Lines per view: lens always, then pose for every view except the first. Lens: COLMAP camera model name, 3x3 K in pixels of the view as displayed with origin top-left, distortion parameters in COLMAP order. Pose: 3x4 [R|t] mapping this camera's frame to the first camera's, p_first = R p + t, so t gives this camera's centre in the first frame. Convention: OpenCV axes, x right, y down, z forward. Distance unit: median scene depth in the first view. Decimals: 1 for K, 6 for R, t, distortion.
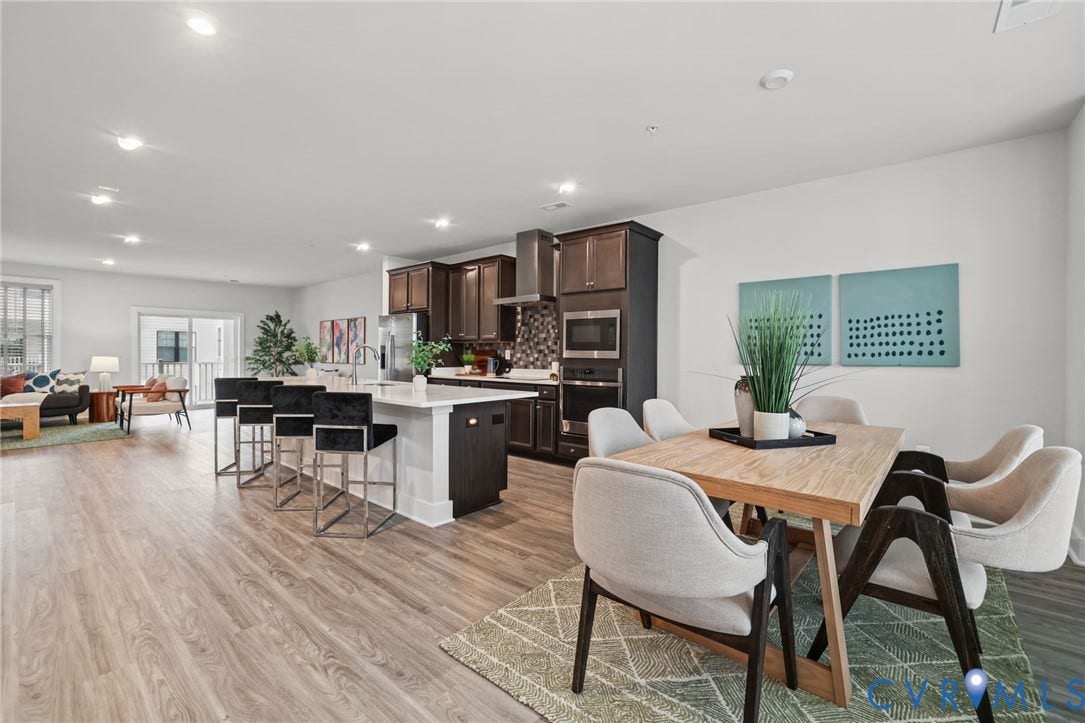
lens RADIAL K [[475.6, 0, 544.6], [0, 475.6, 348.9], [0, 0, 1]] dist [-0.018507, -0.000056]
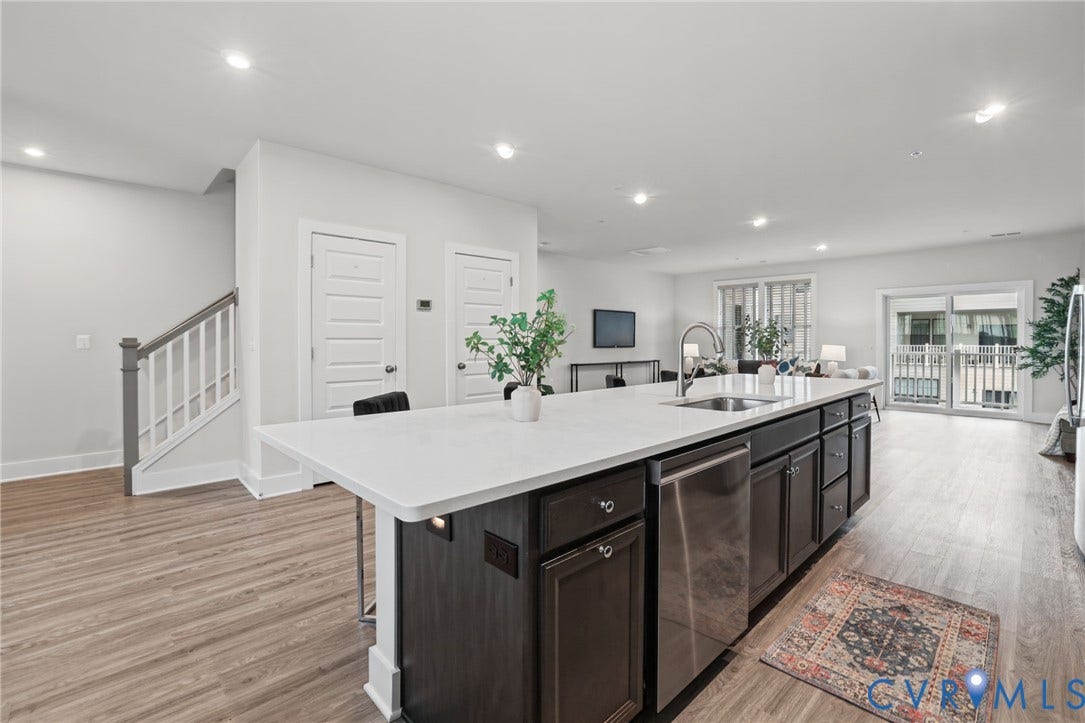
lens RADIAL K [[475.6, 0, 544.6], [0, 475.6, 348.9], [0, 0, 1]] dist [-0.018507, -0.000056]
pose [[-0.095572, 0.013300, -0.995334, 0.288625], [0.010158, 0.999872, 0.012385, 0.019037], [0.995371, -0.008927, -0.095695, 1.534457]]
